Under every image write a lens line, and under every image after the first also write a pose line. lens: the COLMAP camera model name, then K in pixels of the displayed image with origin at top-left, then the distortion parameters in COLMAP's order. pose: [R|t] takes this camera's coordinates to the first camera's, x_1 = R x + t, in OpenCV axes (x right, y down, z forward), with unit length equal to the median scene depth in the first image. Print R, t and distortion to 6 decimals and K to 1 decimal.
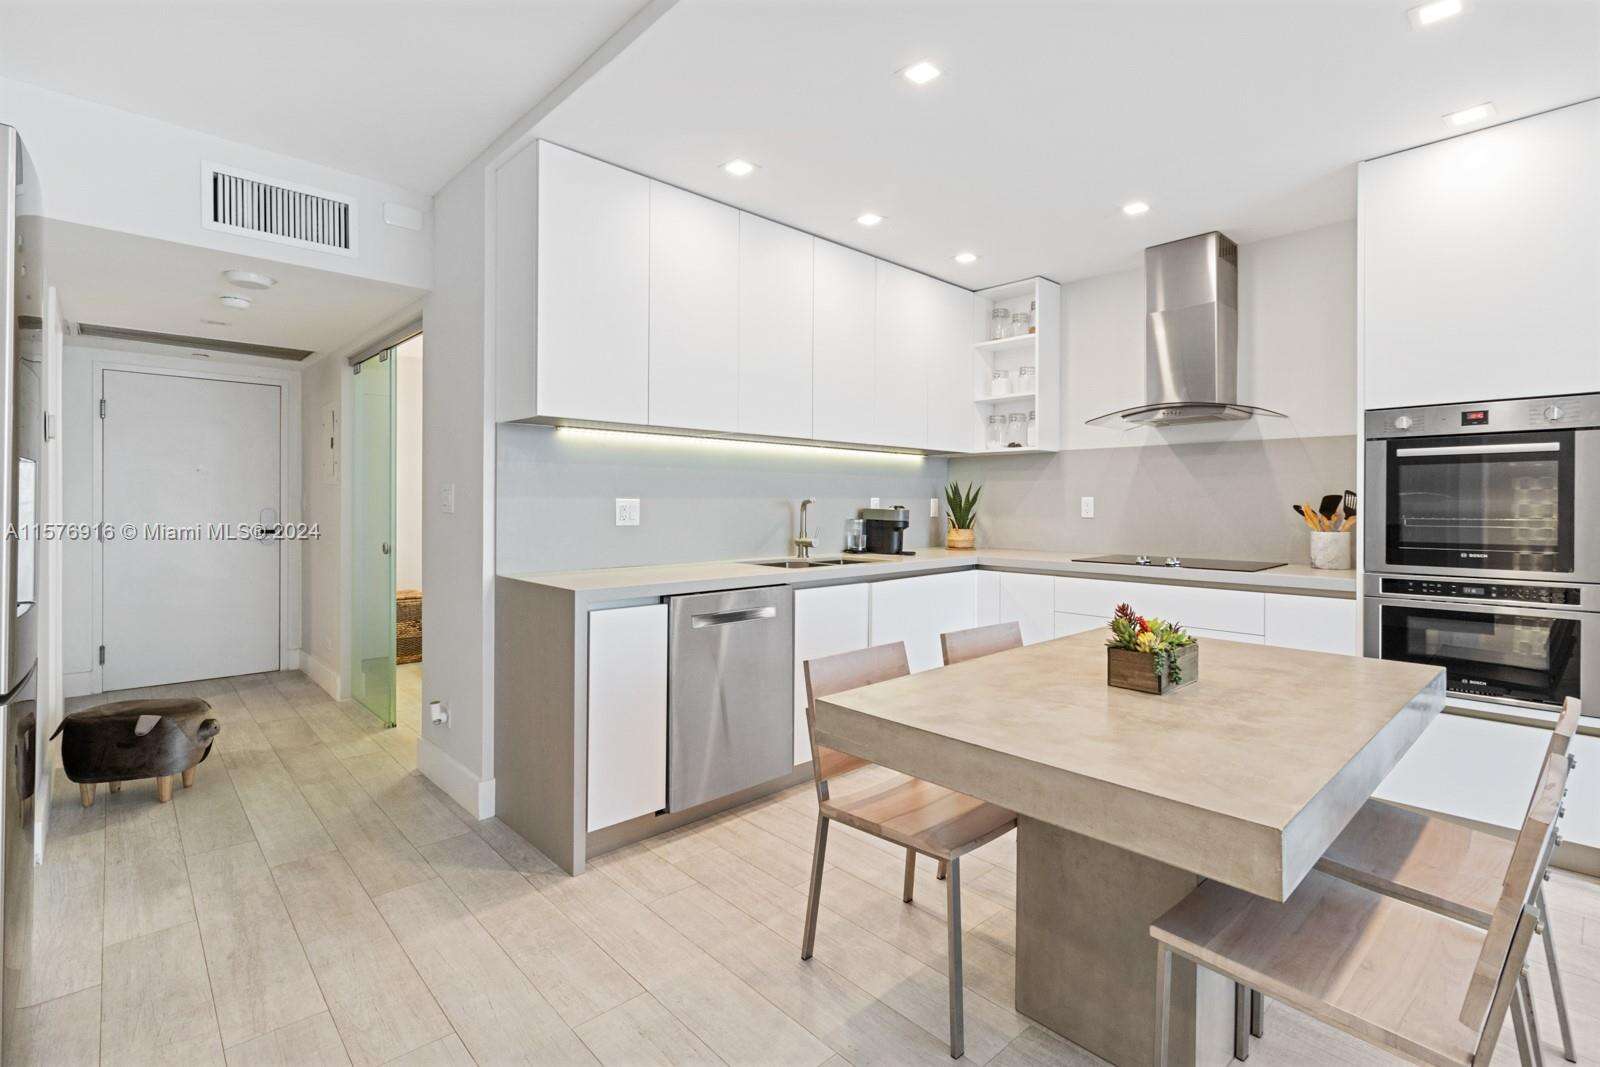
lens RADIAL K [[733.8, 0, 798.8], [0, 733.8, 508.4], [0, 0, 1]] dist [-0.001036, -0.000037]
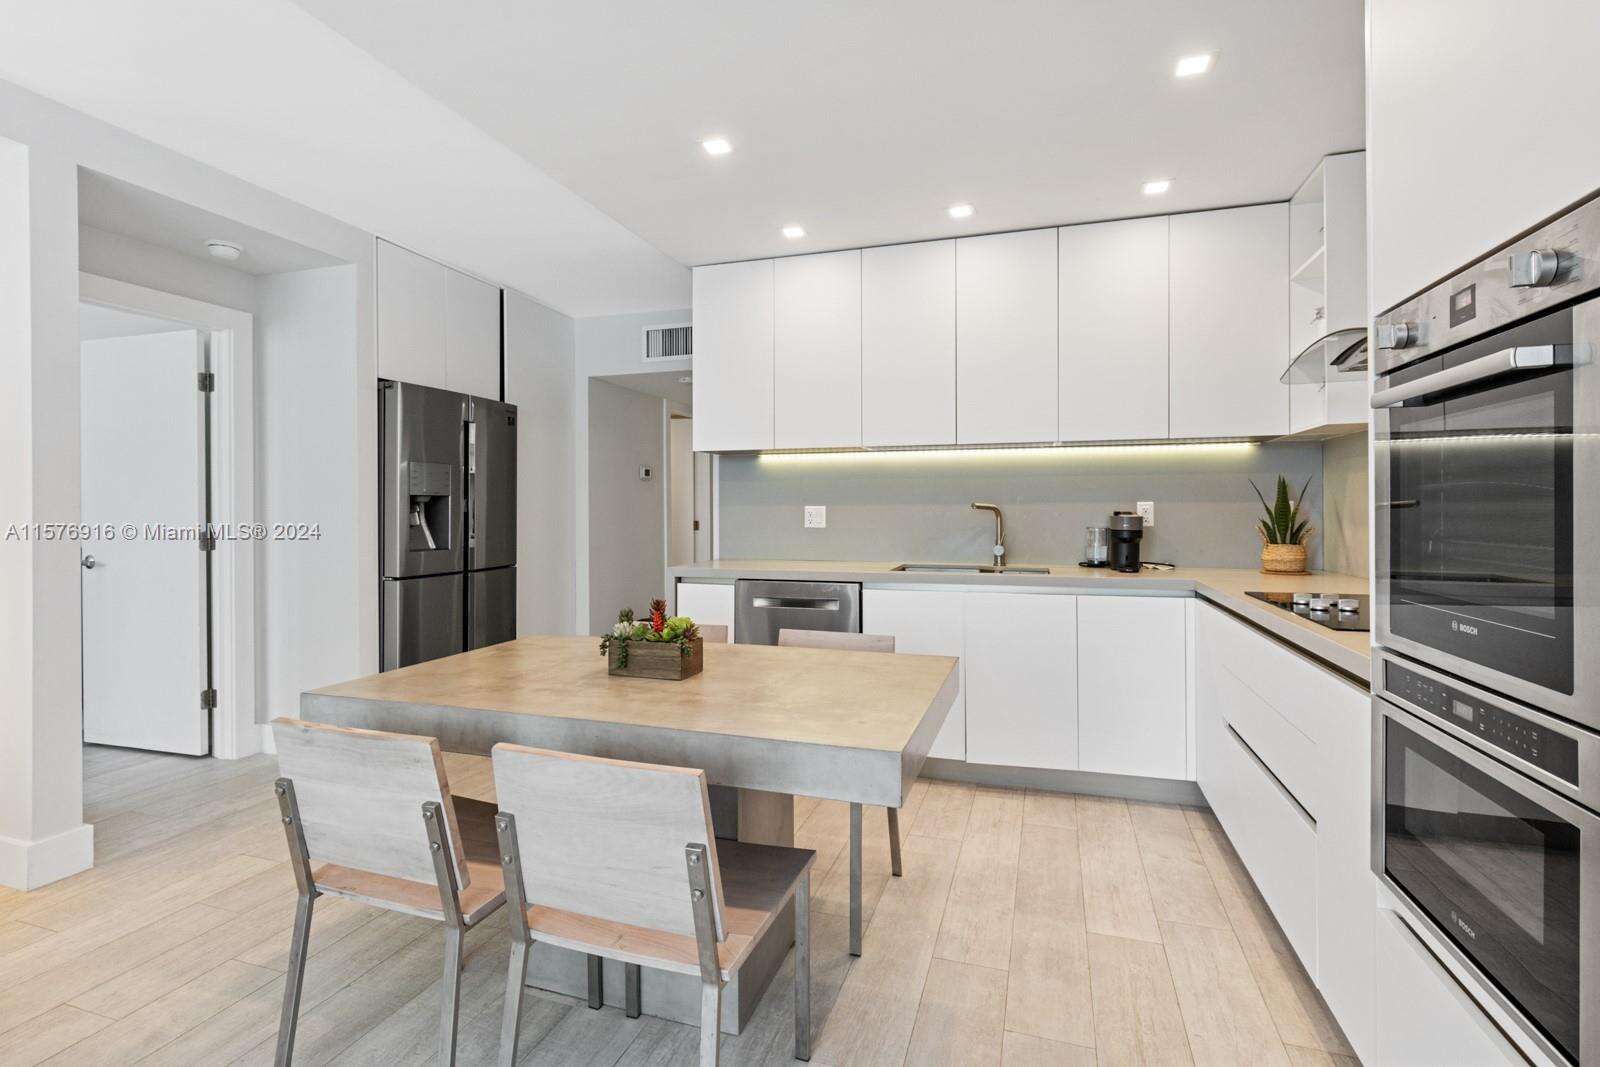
lens RADIAL K [[745.1, 0, 796.9], [0, 745.1, 508.1], [0, 0, 1]] dist [0.000734, 0.000043]
pose [[0.486111, -0.006139, -0.873876, 0.849231], [0.000759, 0.999978, -0.006603, -0.002190], [0.873897, 0.002547, 0.486105, 0.342645]]
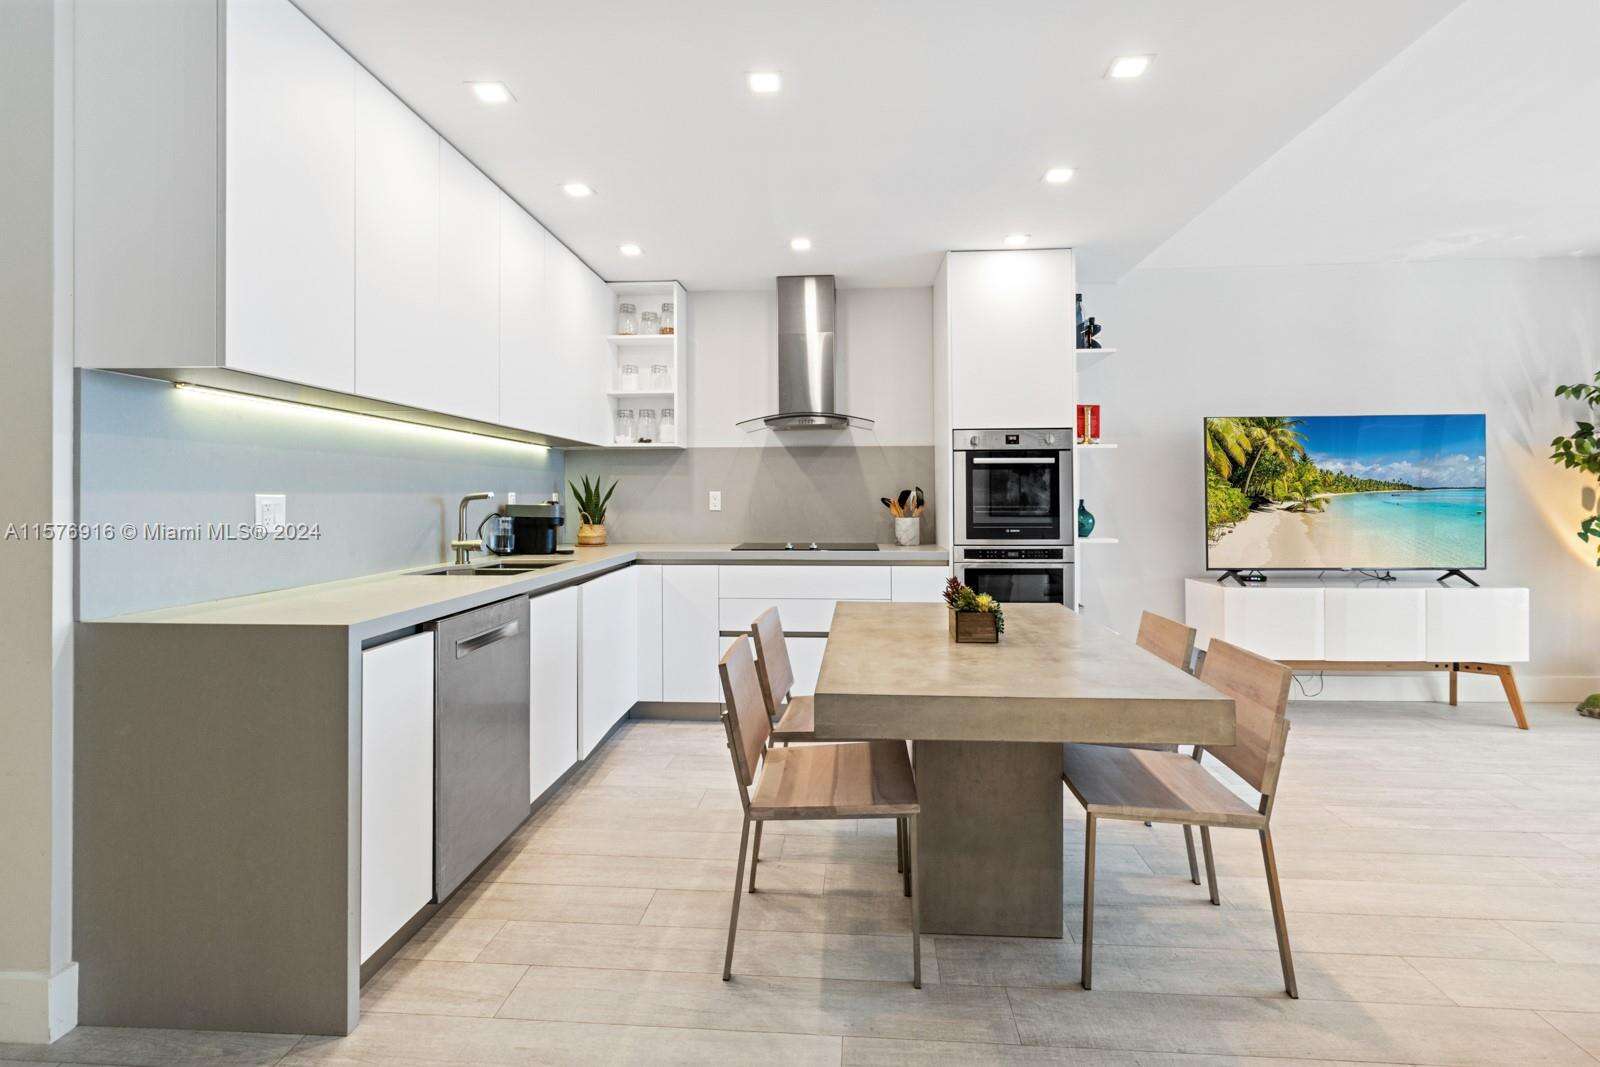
lens RADIAL K [[744.0, 0, 803.9], [0, 744.0, 494.8], [0, 0, 1]] dist [0.000449, 0.000068]
pose [[0.736849, -0.002338, 0.676053, -0.326075], [0.009977, 0.999923, -0.007416, -0.001820], [-0.675984, 0.012210, 0.736816, 0.125304]]
